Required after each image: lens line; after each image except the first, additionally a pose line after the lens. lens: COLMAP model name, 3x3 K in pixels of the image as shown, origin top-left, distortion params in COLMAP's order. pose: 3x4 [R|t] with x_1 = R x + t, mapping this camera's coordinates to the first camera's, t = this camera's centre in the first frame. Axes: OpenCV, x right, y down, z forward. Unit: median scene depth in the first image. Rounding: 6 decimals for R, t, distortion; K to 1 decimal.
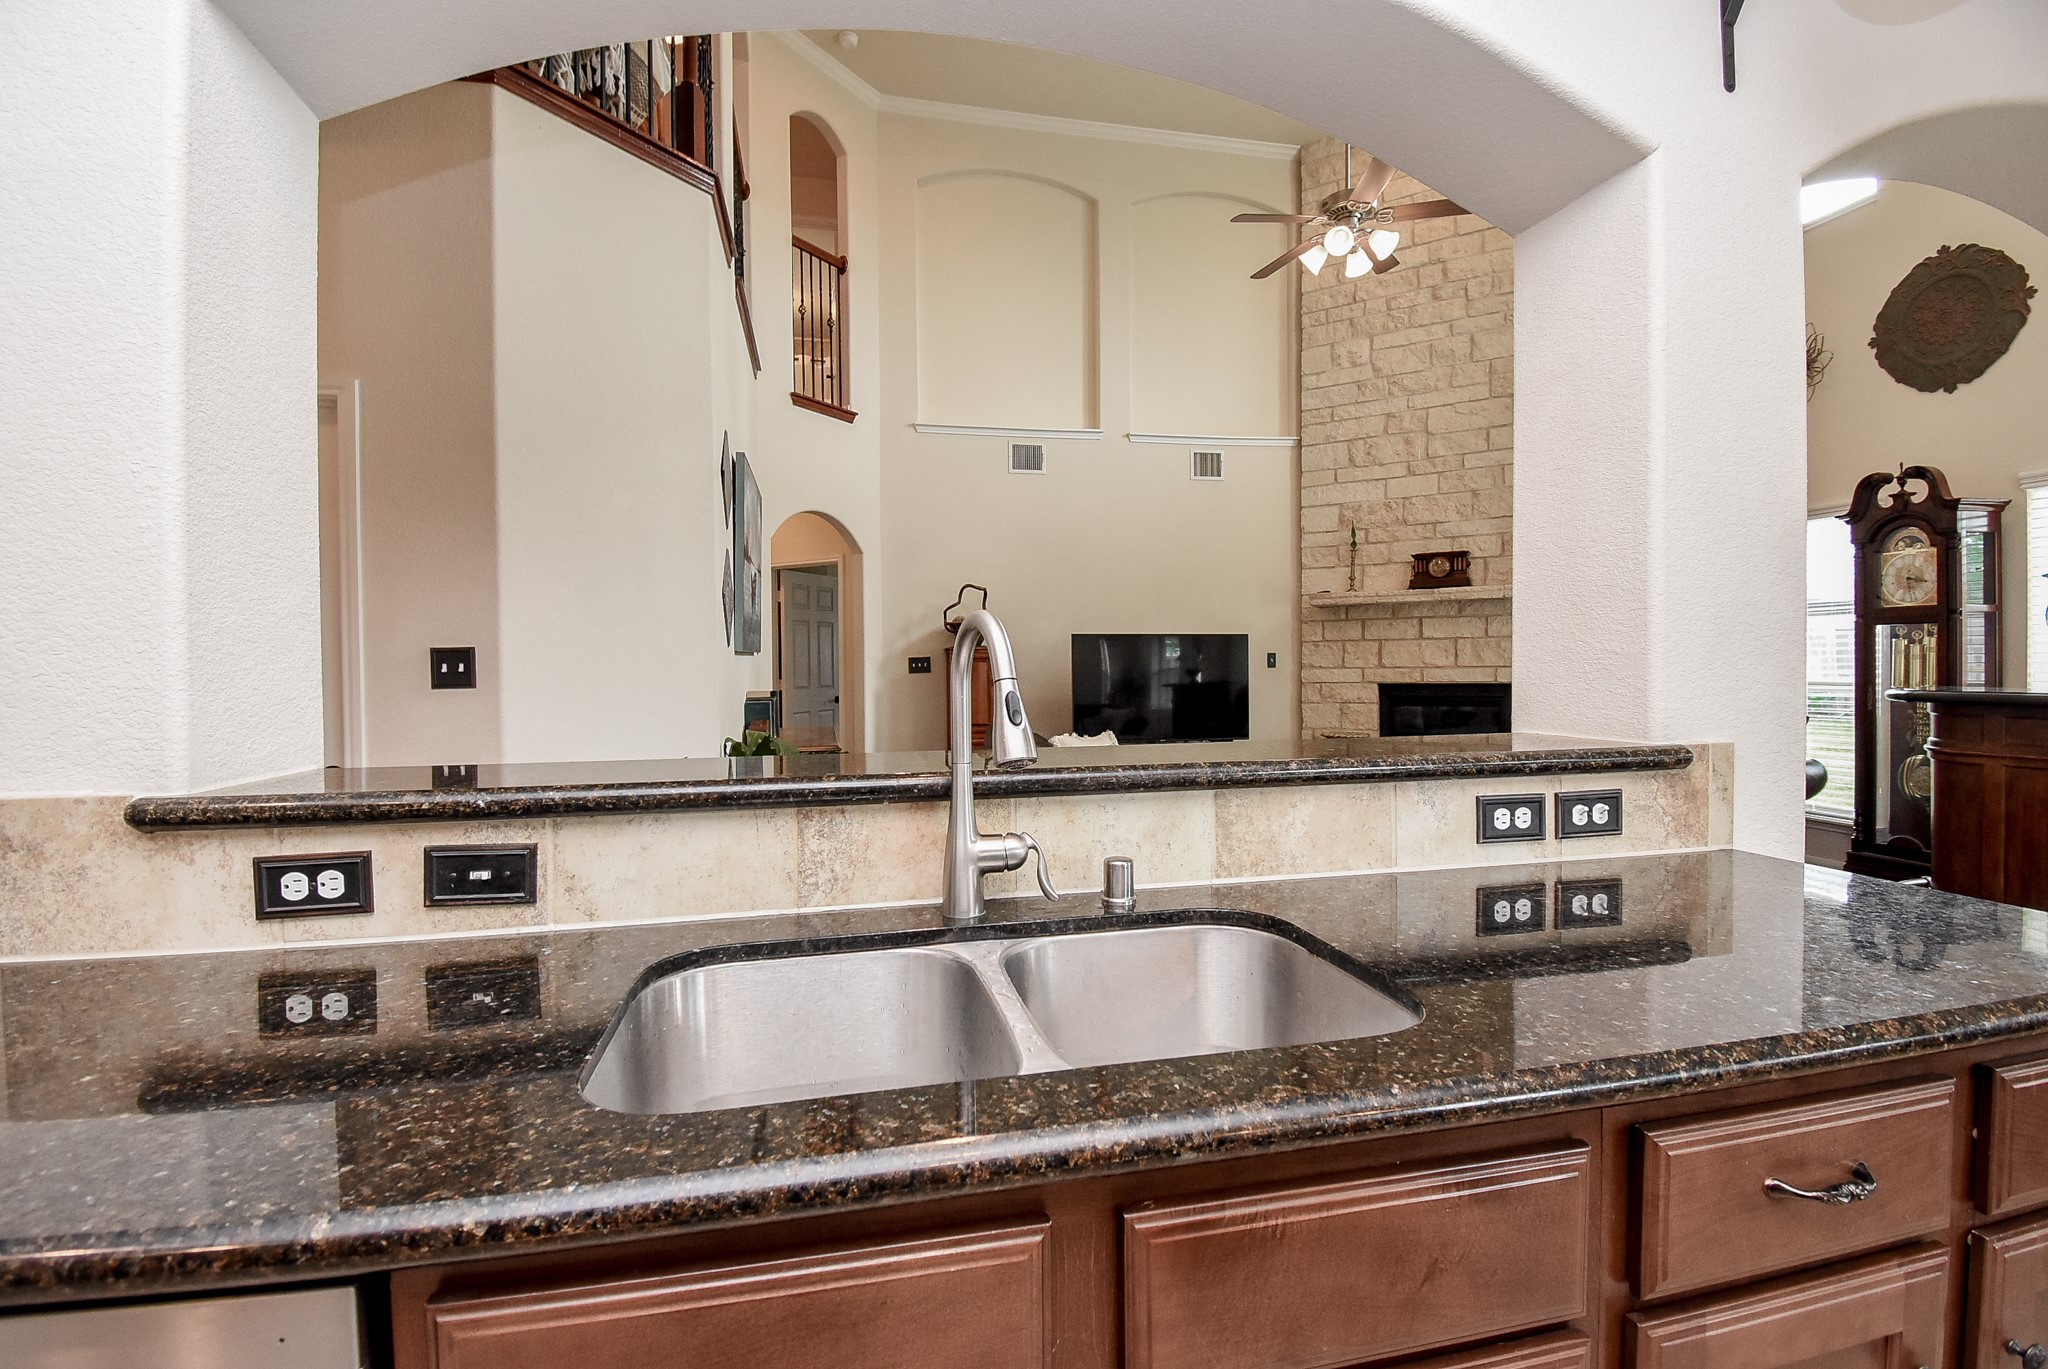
lens RADIAL K [[903.3, 0, 1023.4], [0, 903.3, 677.3], [0, 0, 1]] dist [0.019128, -0.024143]
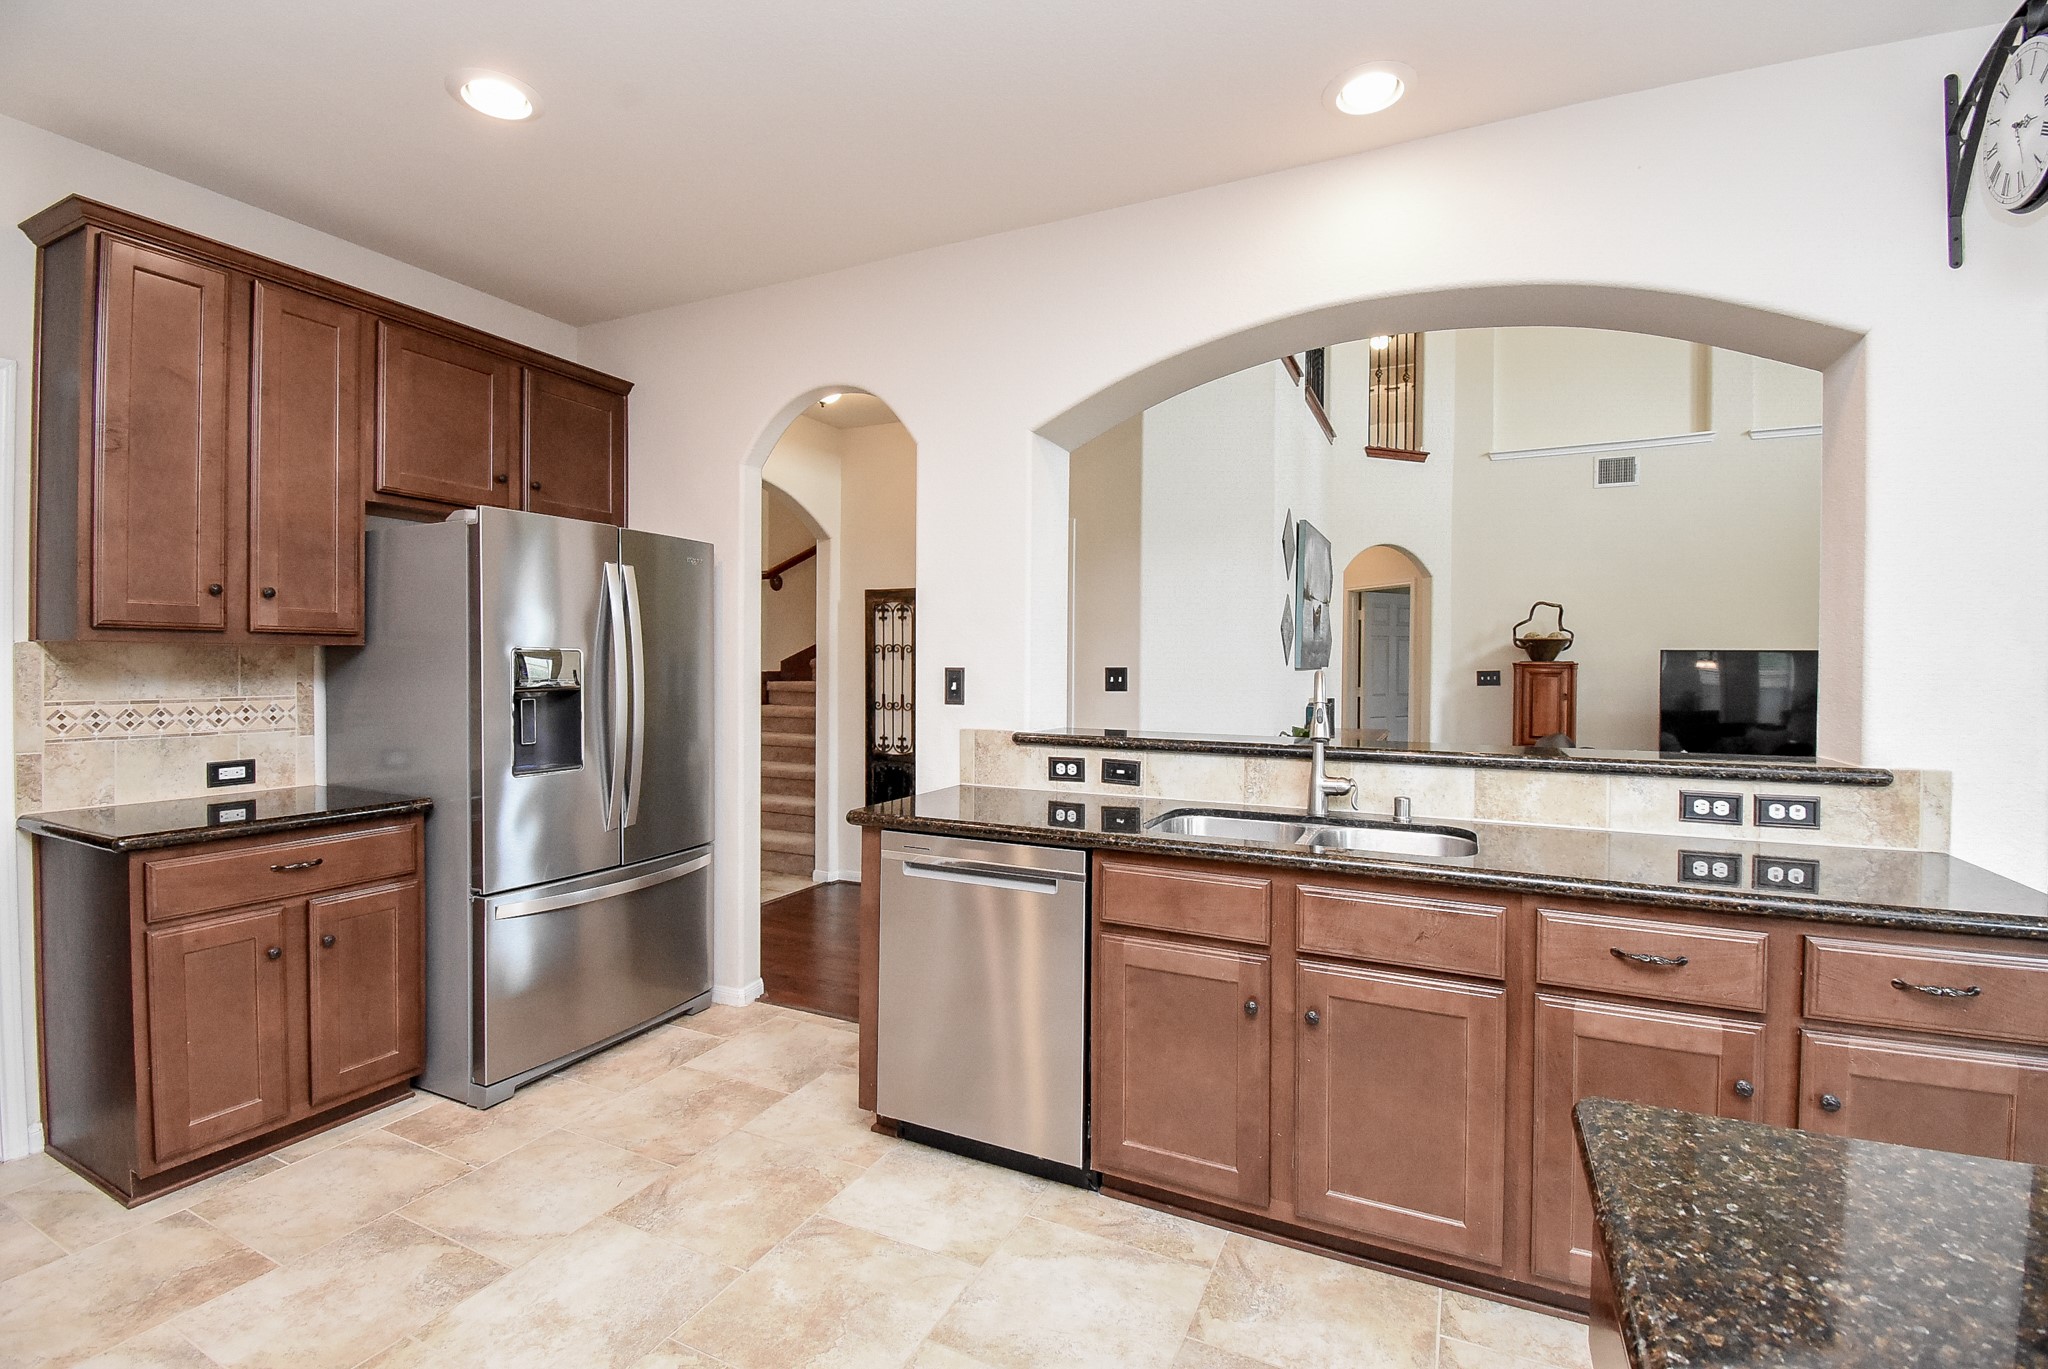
lens RADIAL K [[908.1, 0, 1011.1], [0, 908.1, 656.4], [0, 0, 1]] dist [0.021601, -0.025206]
pose [[0.776113, 0.009214, -0.630526, 0.586685], [-0.024122, 0.999595, -0.015085, -0.043215], [0.630132, 0.026918, 0.776021, -0.901611]]
